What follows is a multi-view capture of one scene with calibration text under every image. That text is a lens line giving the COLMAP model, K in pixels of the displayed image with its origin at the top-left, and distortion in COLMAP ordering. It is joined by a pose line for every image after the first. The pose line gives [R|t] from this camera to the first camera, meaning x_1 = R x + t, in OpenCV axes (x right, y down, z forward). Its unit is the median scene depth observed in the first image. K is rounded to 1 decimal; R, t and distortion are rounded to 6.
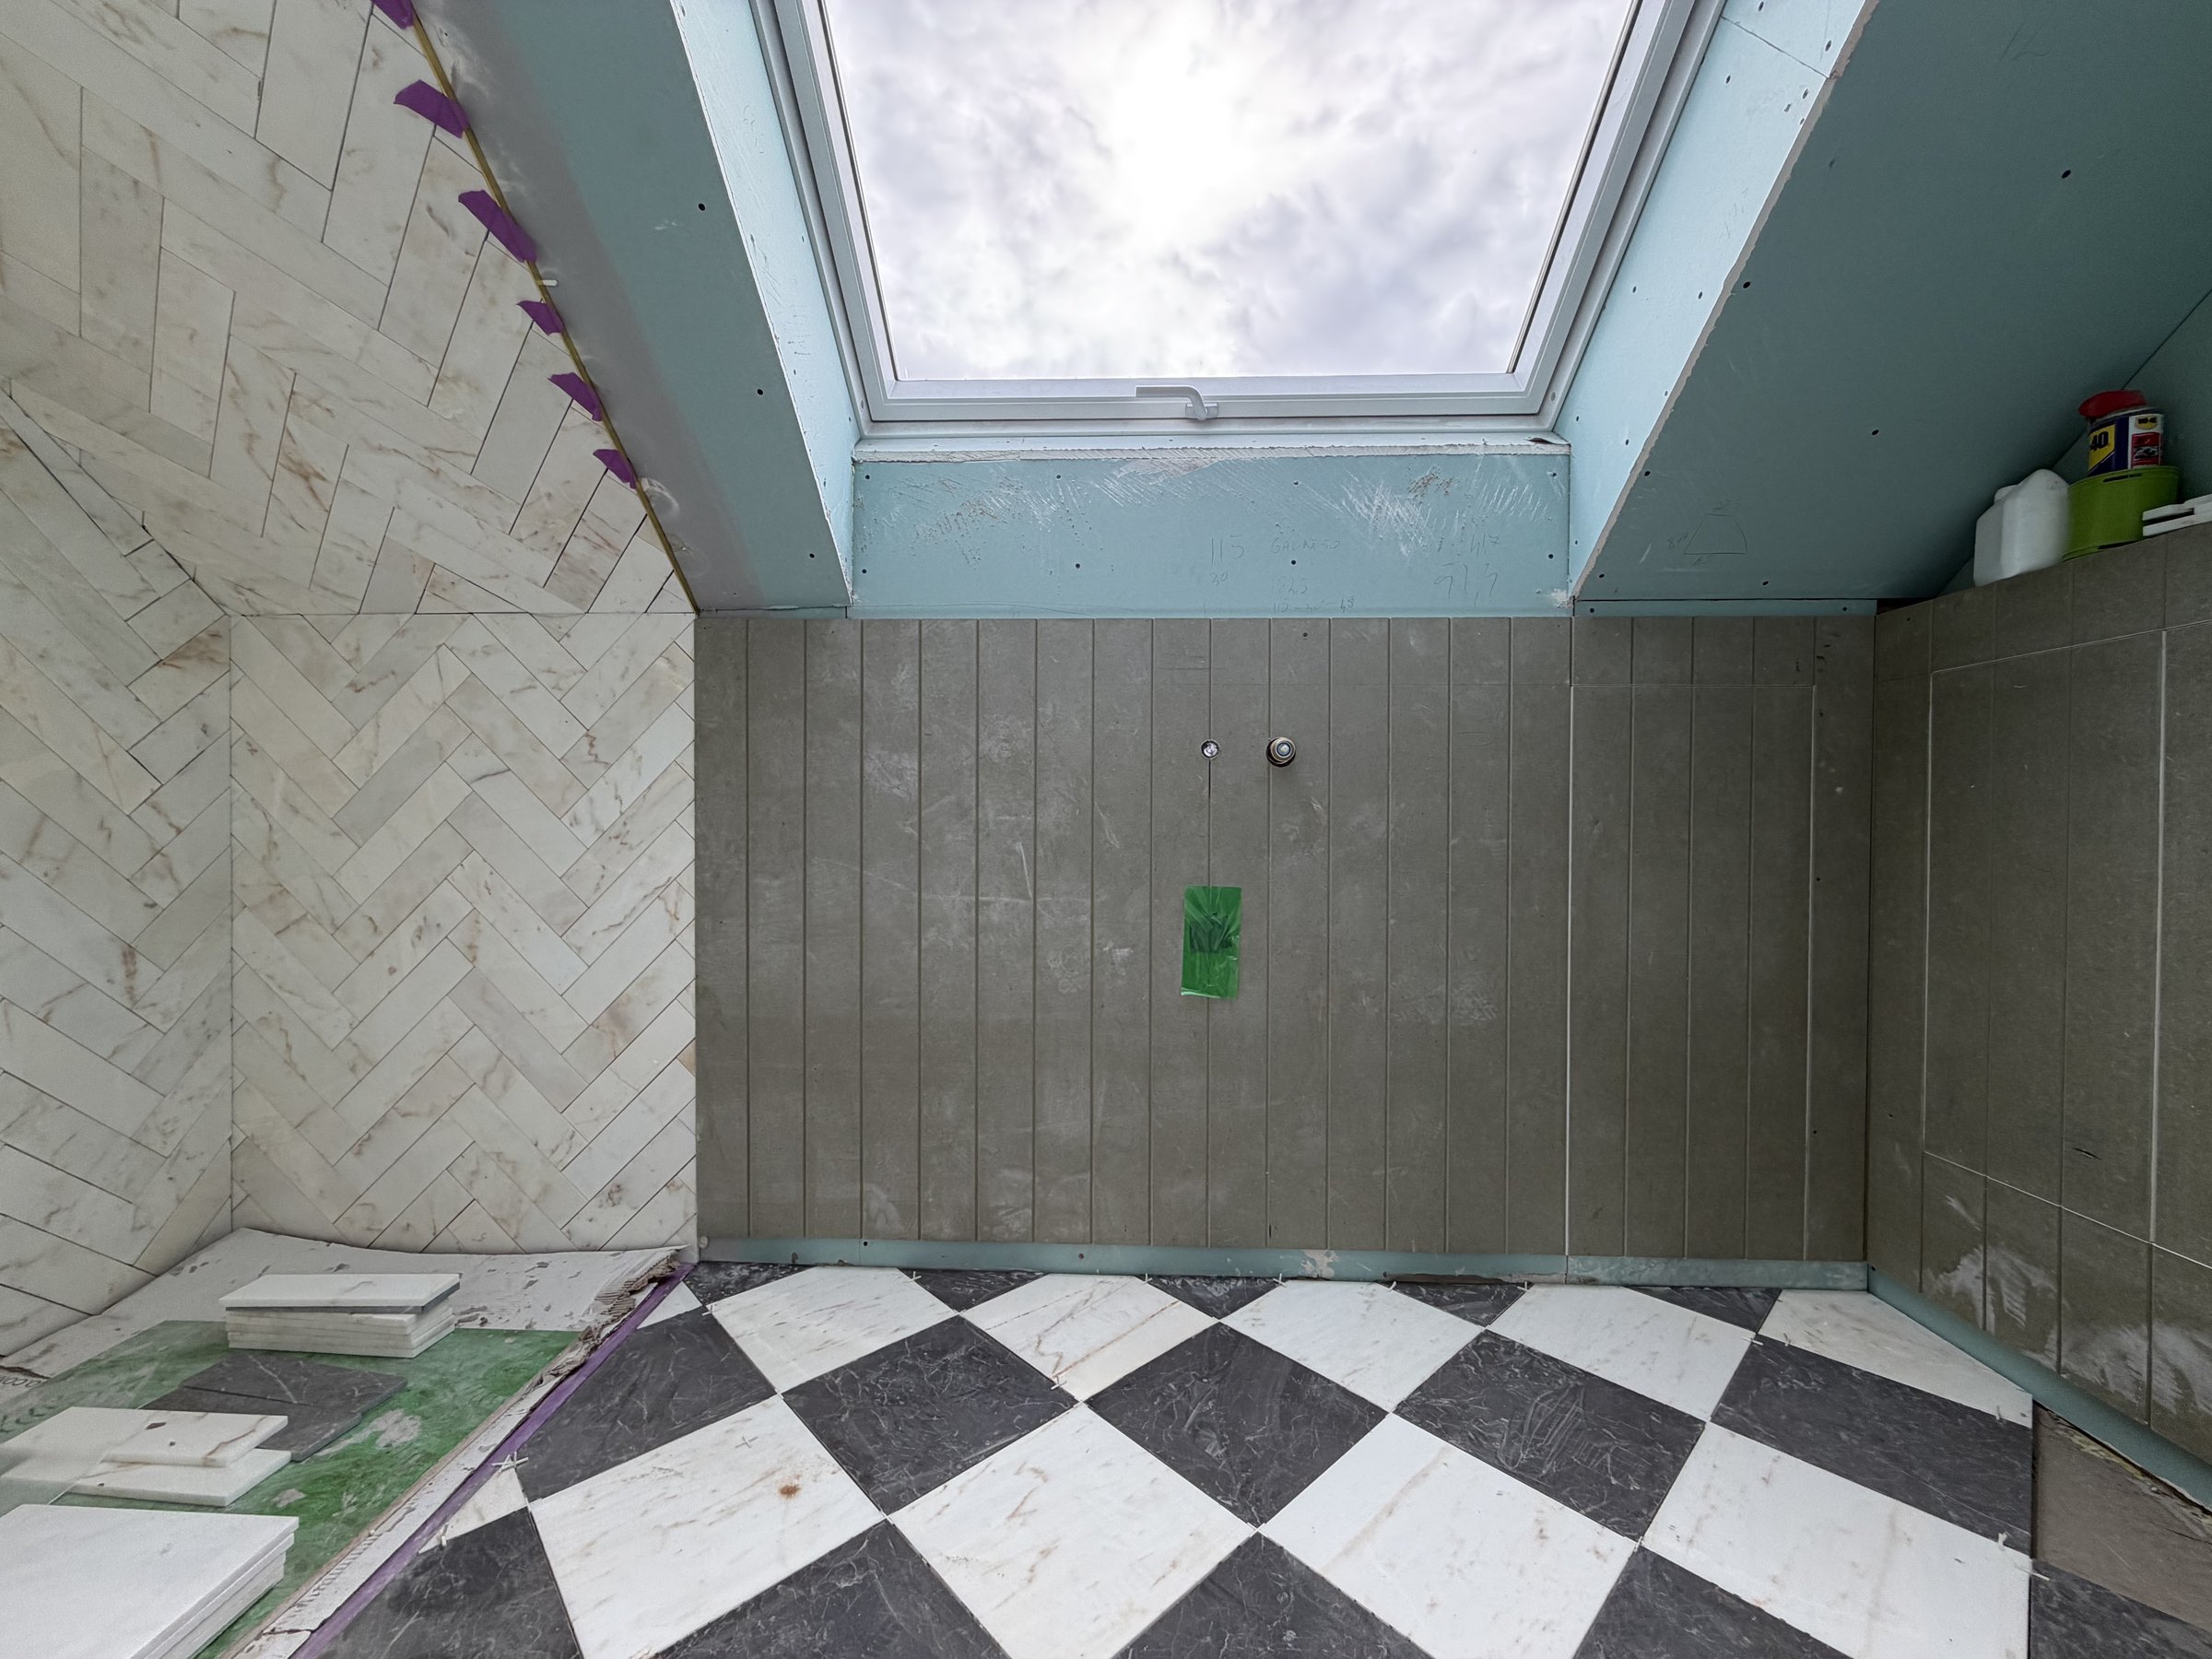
lens RADIAL K [[883.6, 0, 1103.8], [0, 883.6, 828.5], [0, 0, 1]] dist [-0.003360, 0.000285]
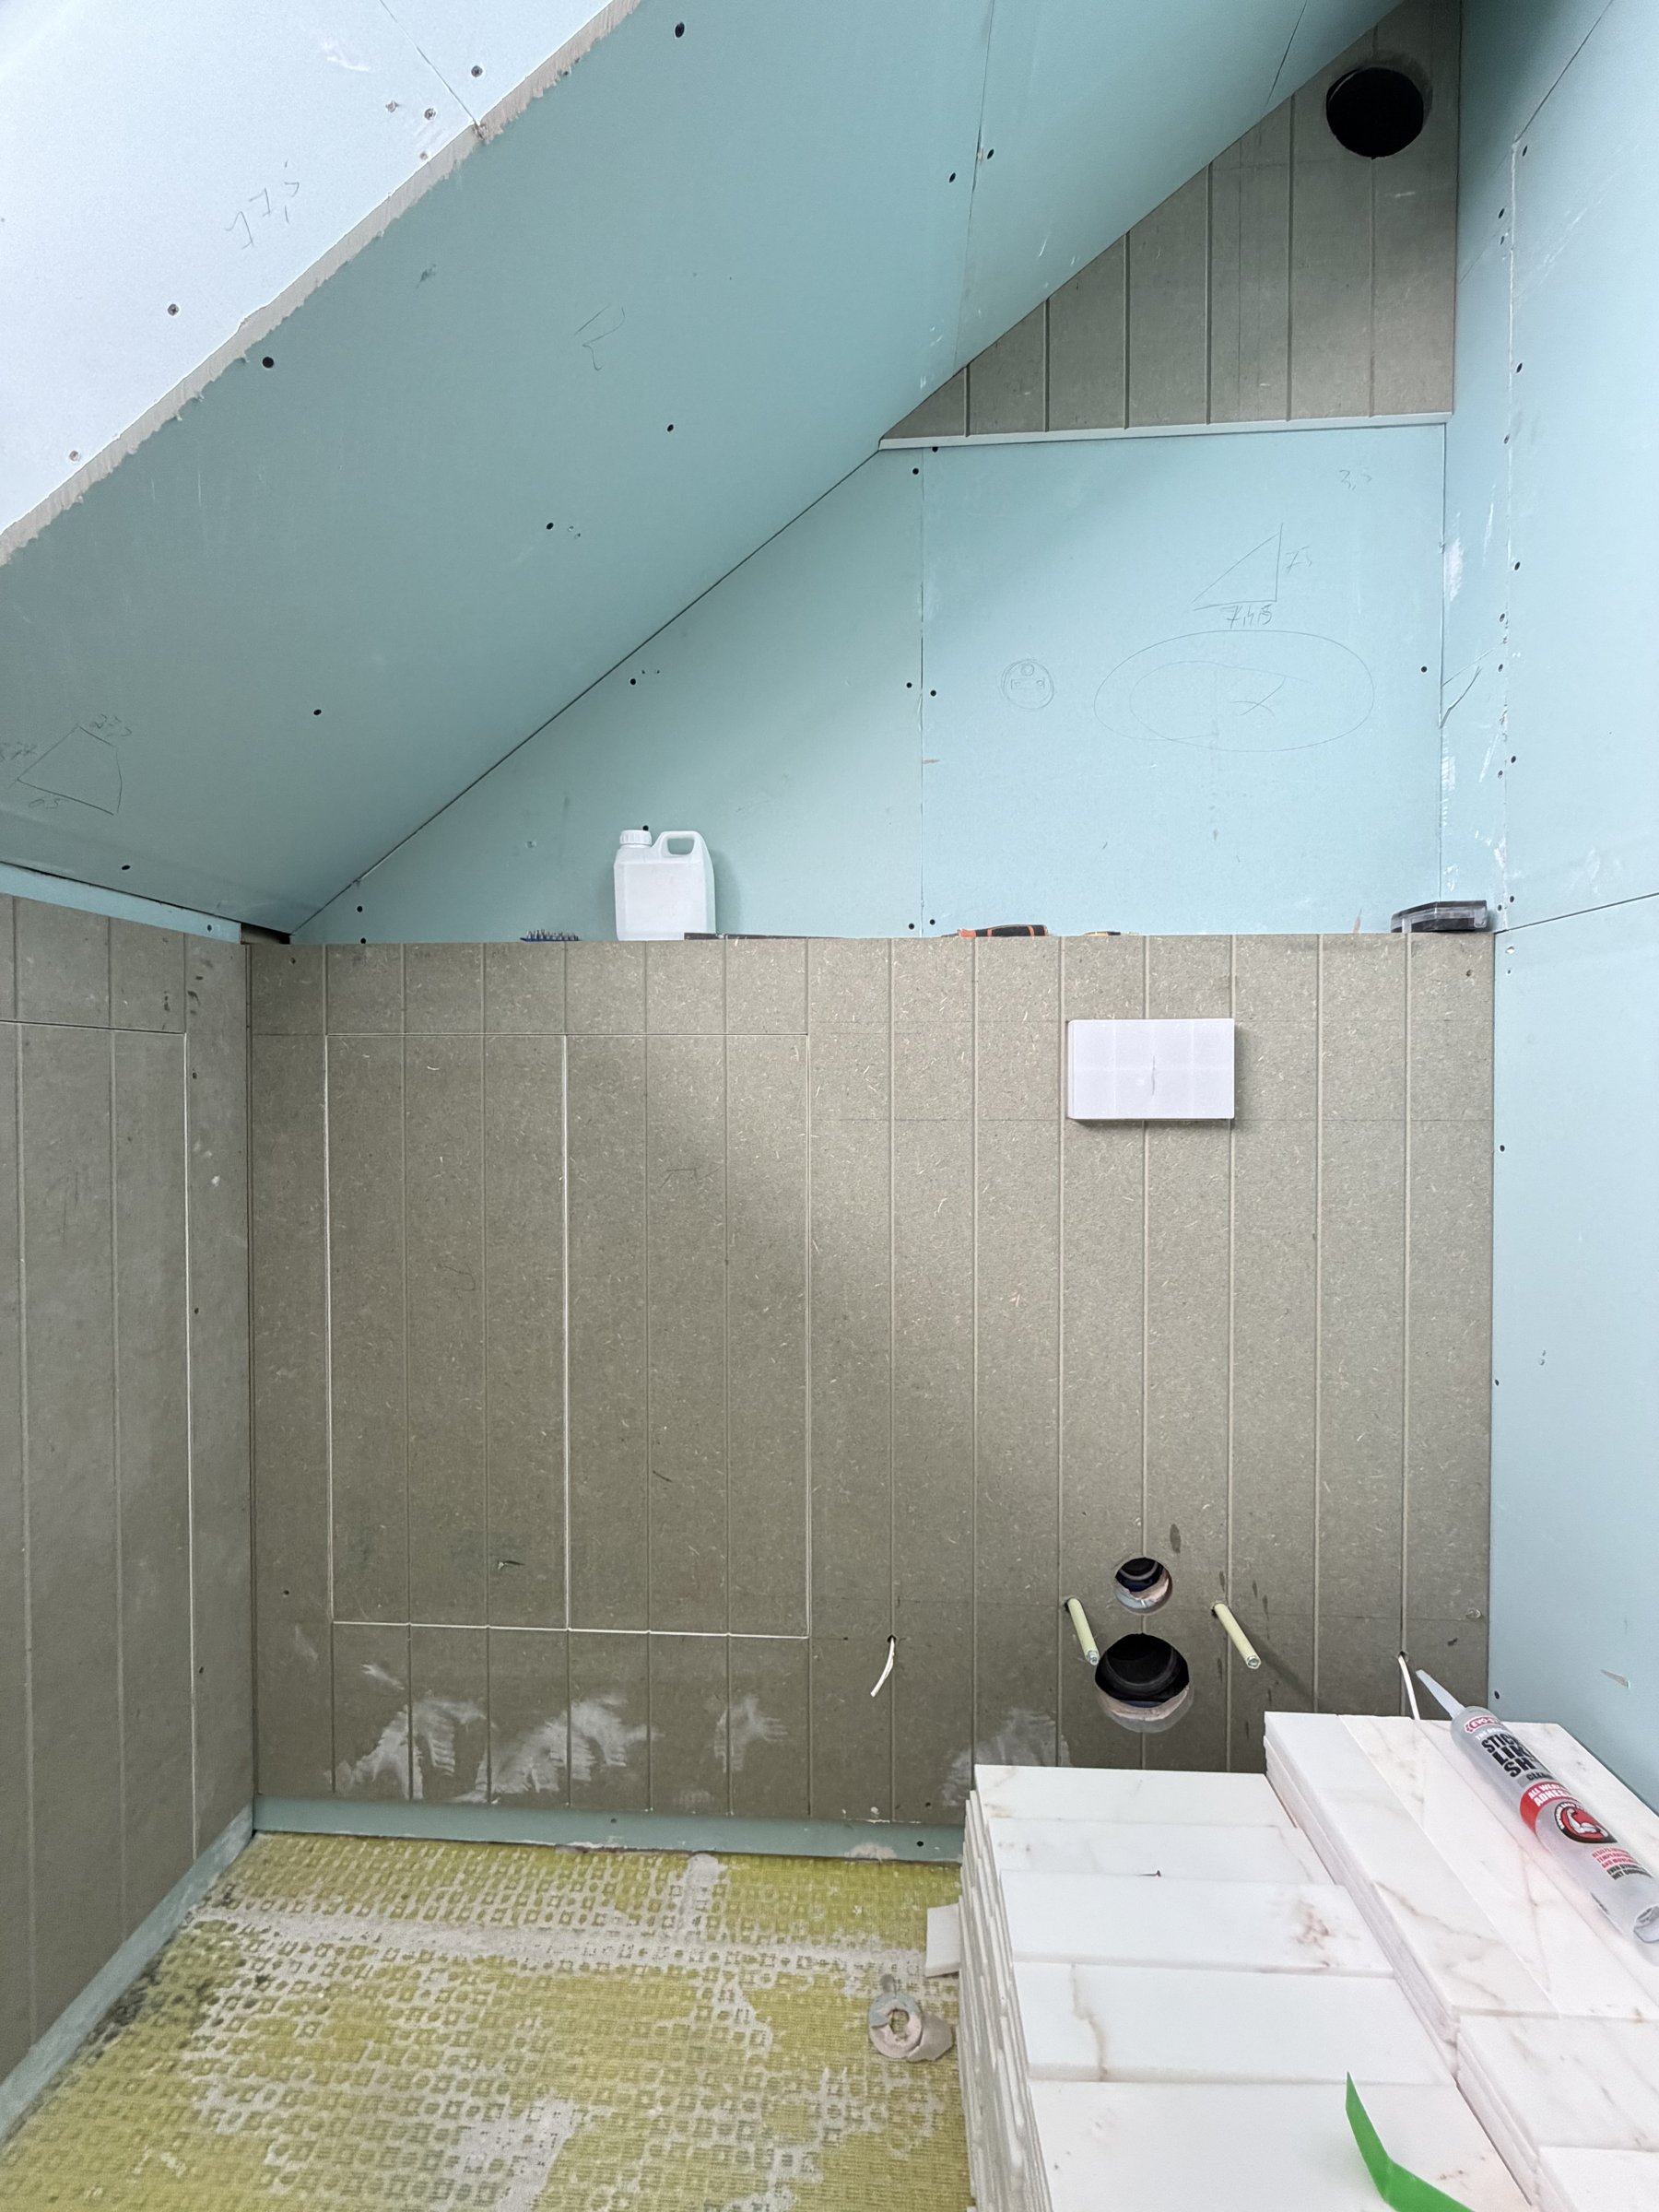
lens RADIAL K [[883.6, 0, 827.3], [0, 883.6, 1095.7], [0, 0, 1]] dist [-0.003360, 0.000285]
pose [[0.039772, -0.021567, 0.998976, 0.162542], [0.007480, 0.999745, 0.021286, -0.150400], [-0.999181, 0.006626, 0.039923, 0.567619]]
